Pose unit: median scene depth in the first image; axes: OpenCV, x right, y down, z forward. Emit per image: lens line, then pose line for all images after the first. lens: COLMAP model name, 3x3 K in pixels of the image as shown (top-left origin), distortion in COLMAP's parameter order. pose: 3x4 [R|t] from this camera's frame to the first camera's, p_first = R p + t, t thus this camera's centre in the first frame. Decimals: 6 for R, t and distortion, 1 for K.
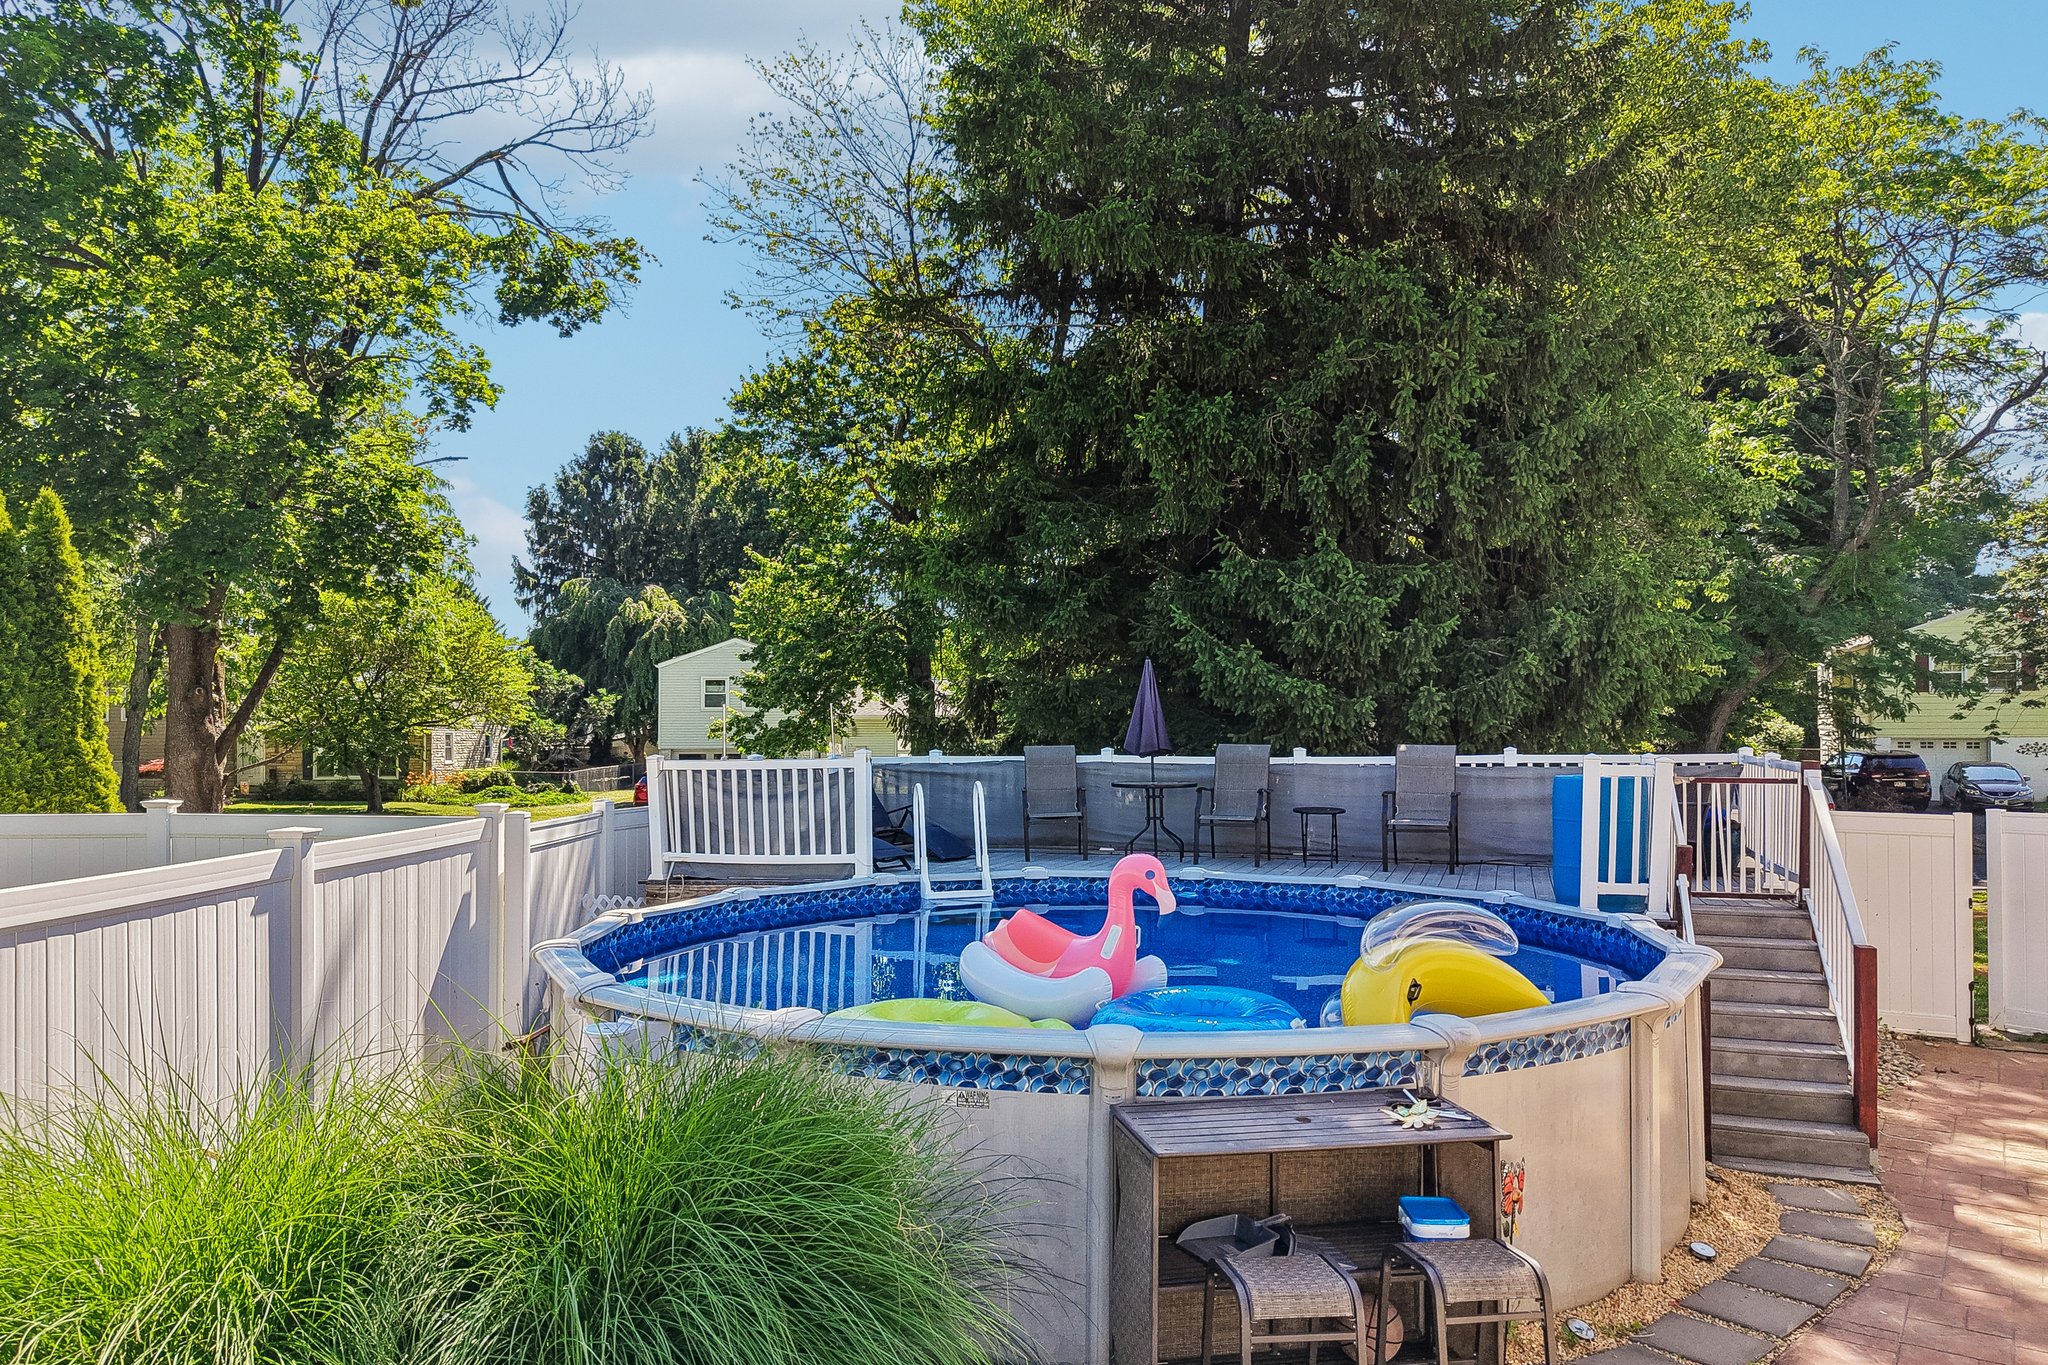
lens RADIAL K [[1376.3, 0, 1017.7], [0, 1376.3, 662.3], [0, 0, 1]] dist [0.023652, -0.020295]
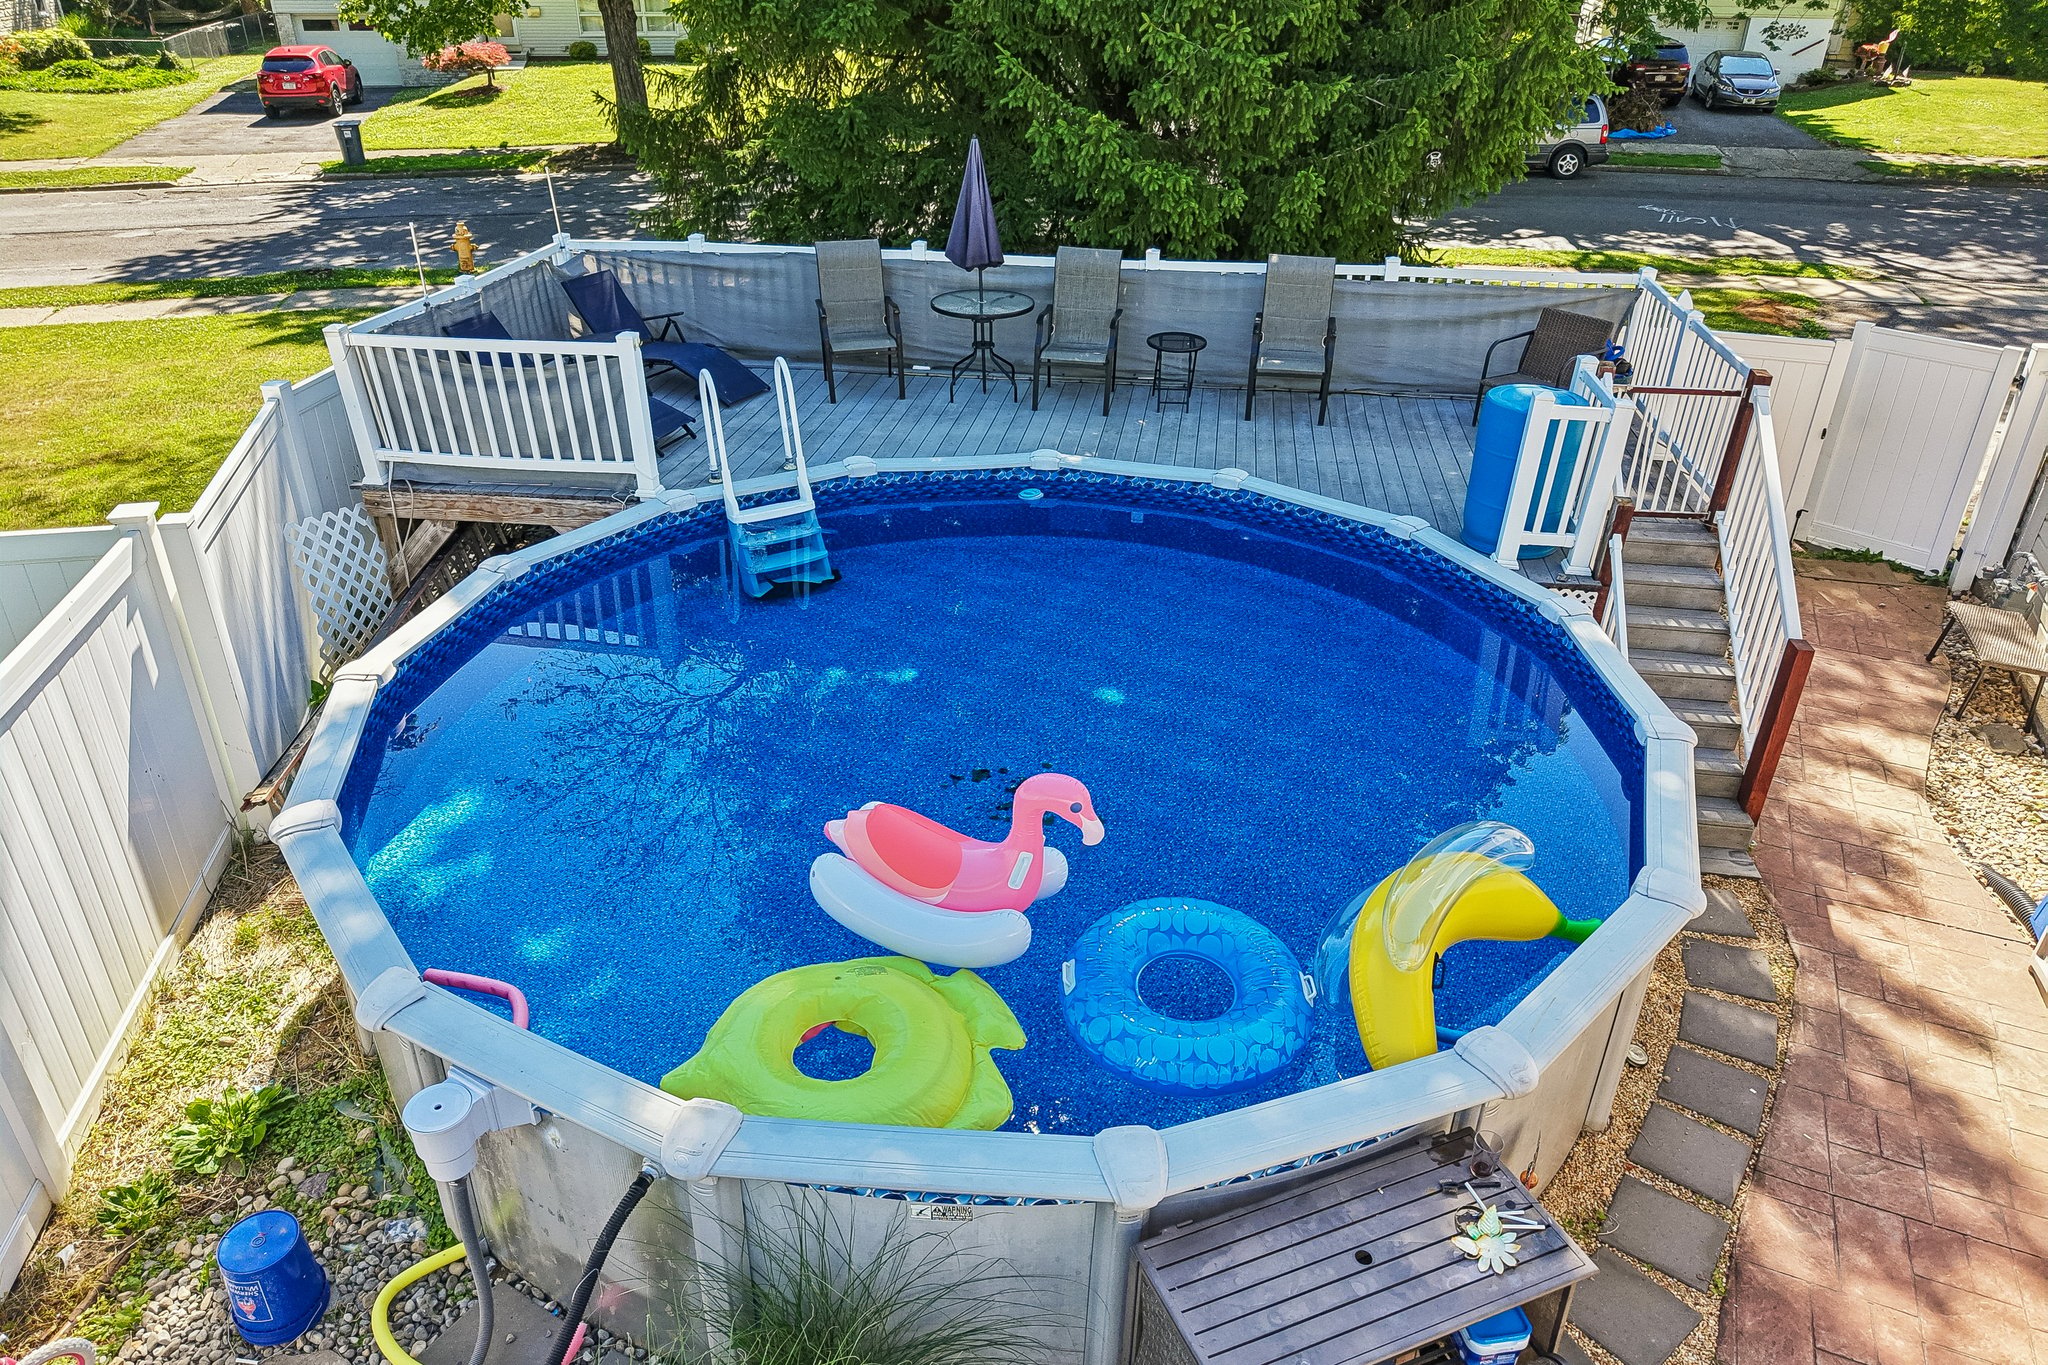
lens RADIAL K [[1382.4, 0, 1027.8], [0, 1382.4, 653.0], [0, 0, 1]] dist [-0.019743, 0.020751]
pose [[0.978909, -0.089084, 0.183852, -0.051122], [-0.018619, 0.857274, 0.514524, -0.181556], [-0.203448, -0.507095, 0.837534, 0.224296]]
